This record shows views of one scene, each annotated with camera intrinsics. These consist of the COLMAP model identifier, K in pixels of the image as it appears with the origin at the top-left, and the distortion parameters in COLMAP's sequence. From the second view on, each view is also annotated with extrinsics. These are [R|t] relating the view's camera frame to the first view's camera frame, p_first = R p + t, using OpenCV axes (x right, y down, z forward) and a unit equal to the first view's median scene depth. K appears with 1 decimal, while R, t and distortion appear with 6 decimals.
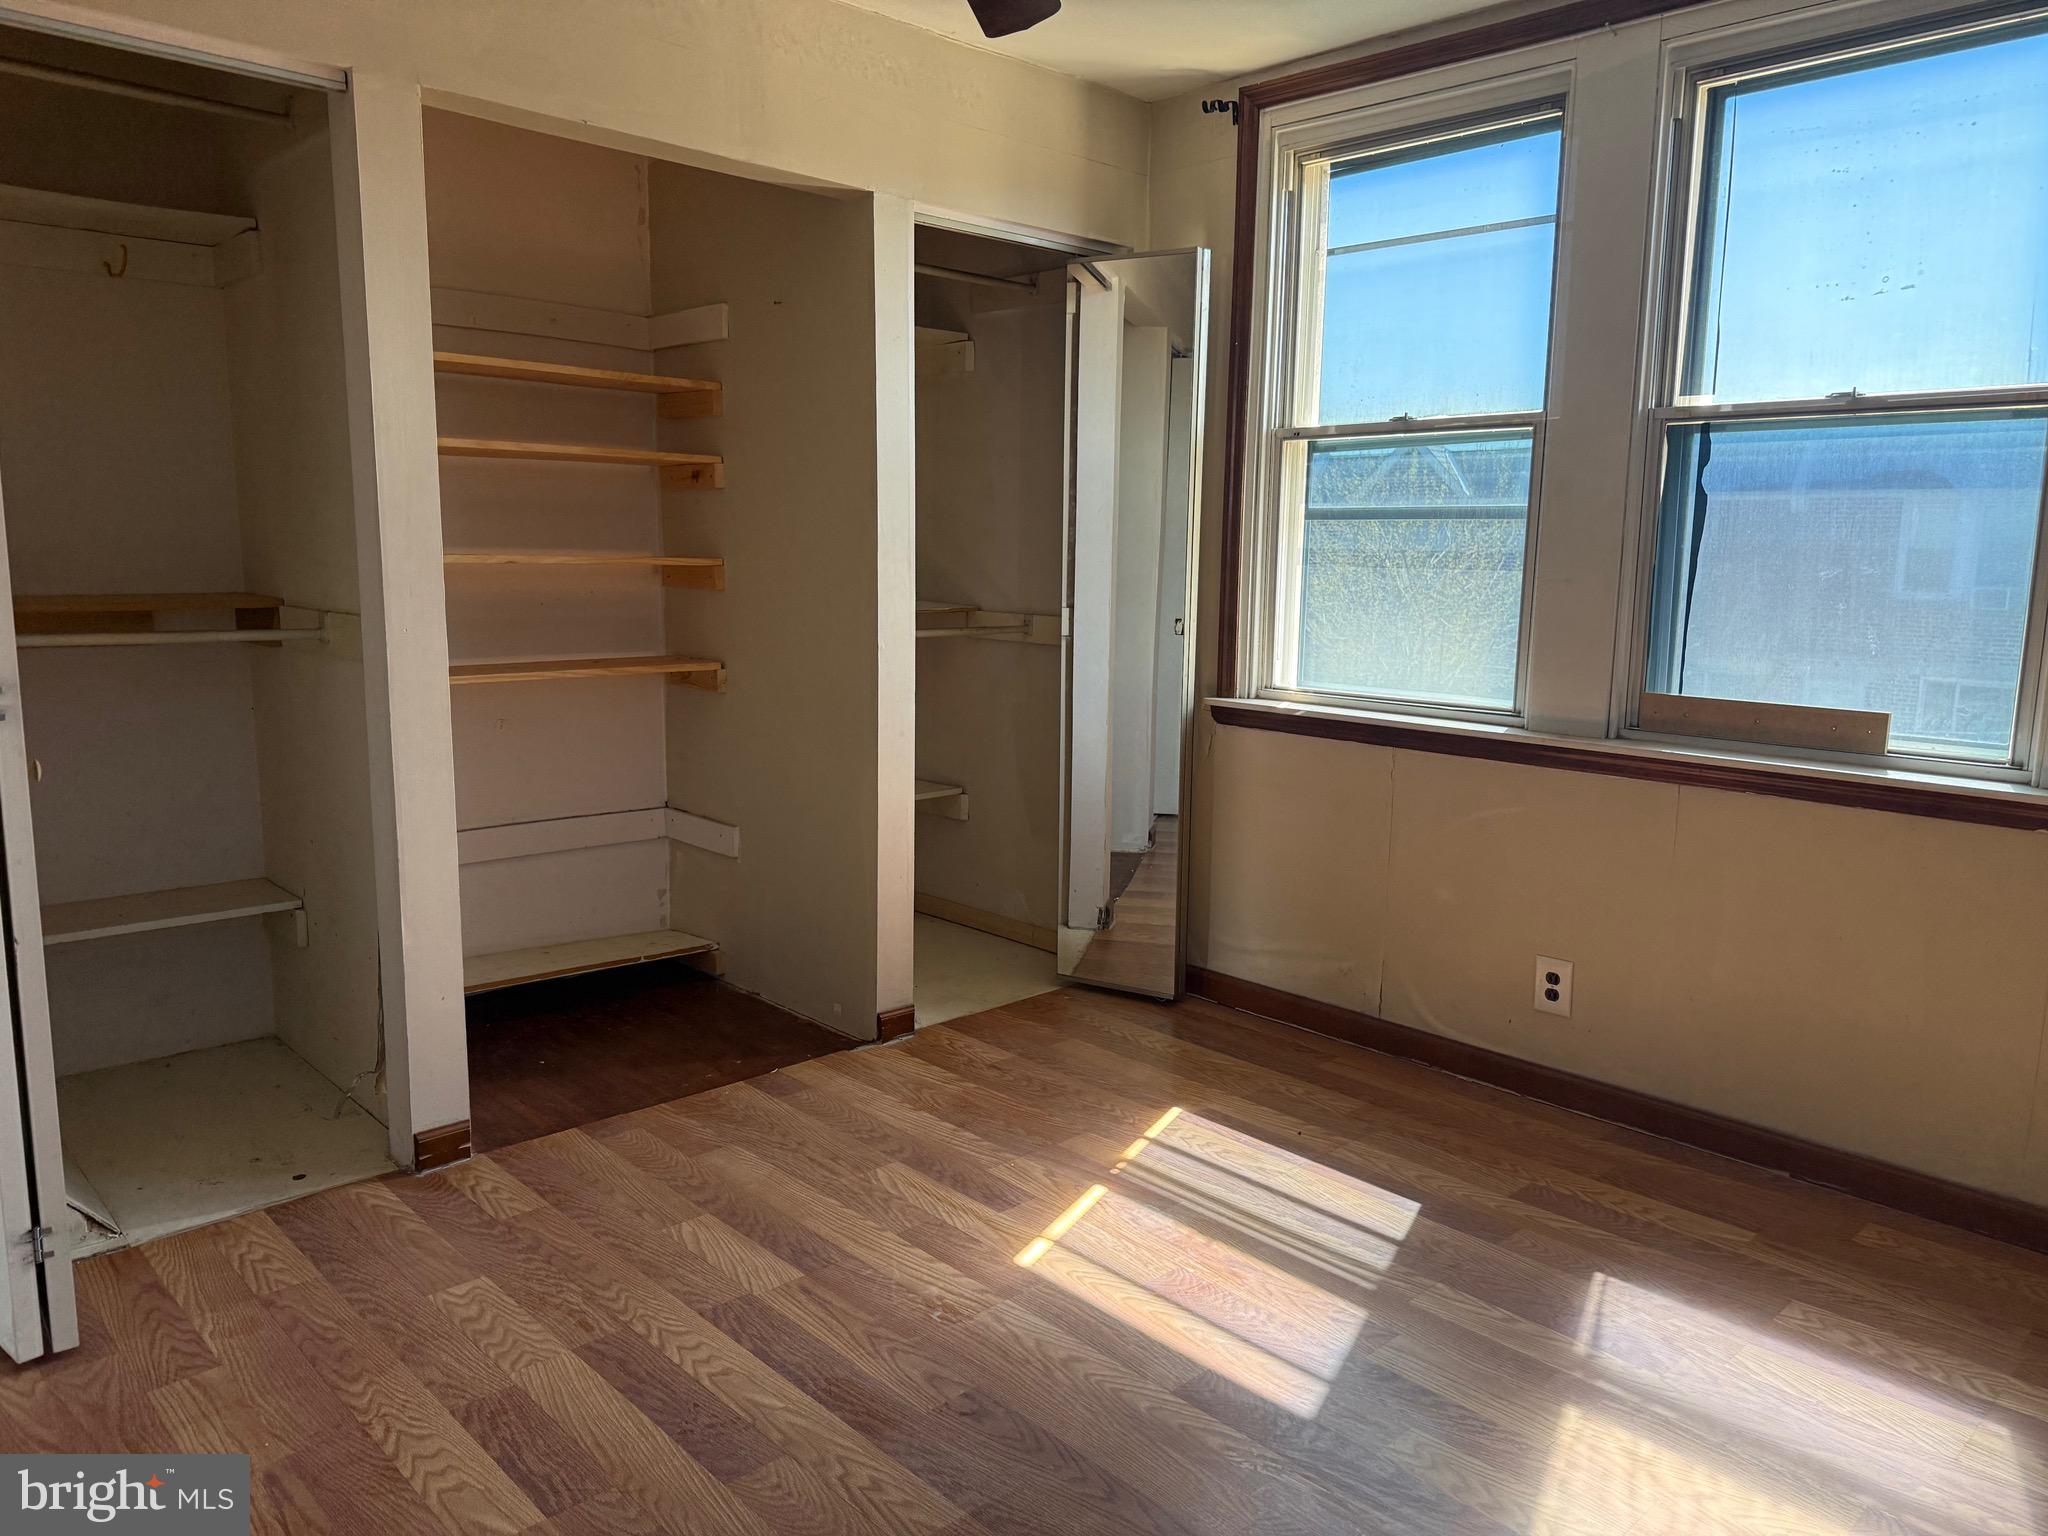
lens RADIAL K [[1402.1, 0, 1016.2], [0, 1402.1, 766.5], [0, 0, 1]] dist [0.159449, -0.283977]
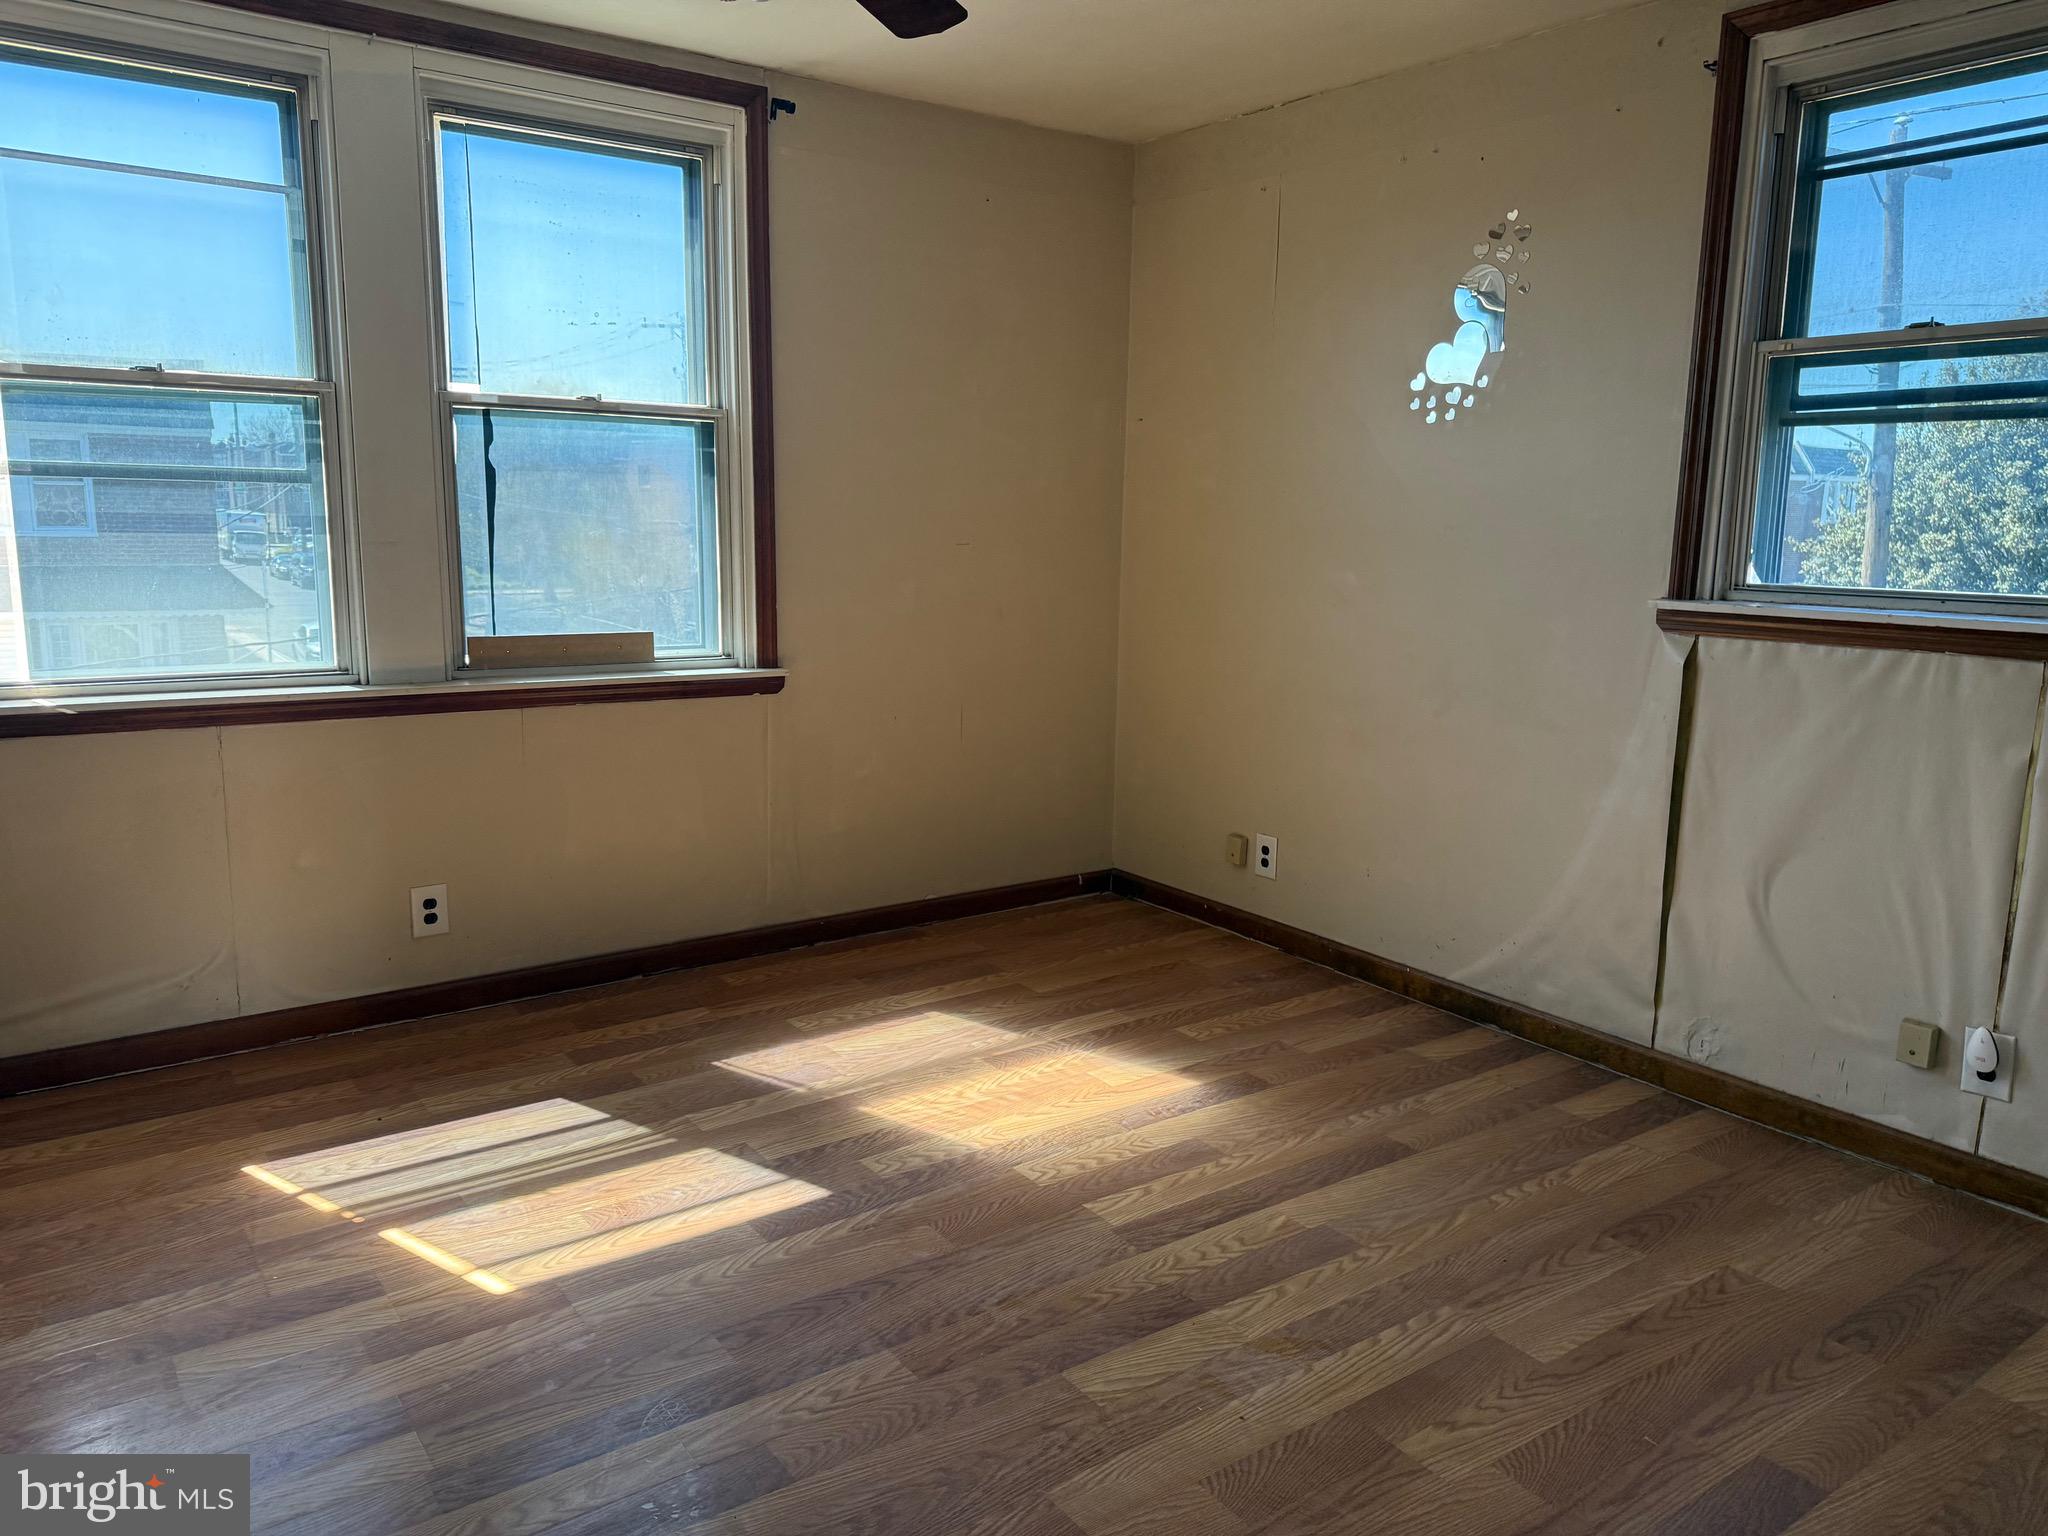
lens RADIAL K [[1402.1, 0, 1016.2], [0, 1402.1, 766.5], [0, 0, 1]] dist [0.159449, -0.283977]
pose [[0.148232, -0.189365, 0.970653, -0.722706], [0.136178, 0.976055, 0.169623, -0.095982], [-0.979532, 0.107038, 0.170470, 0.422115]]
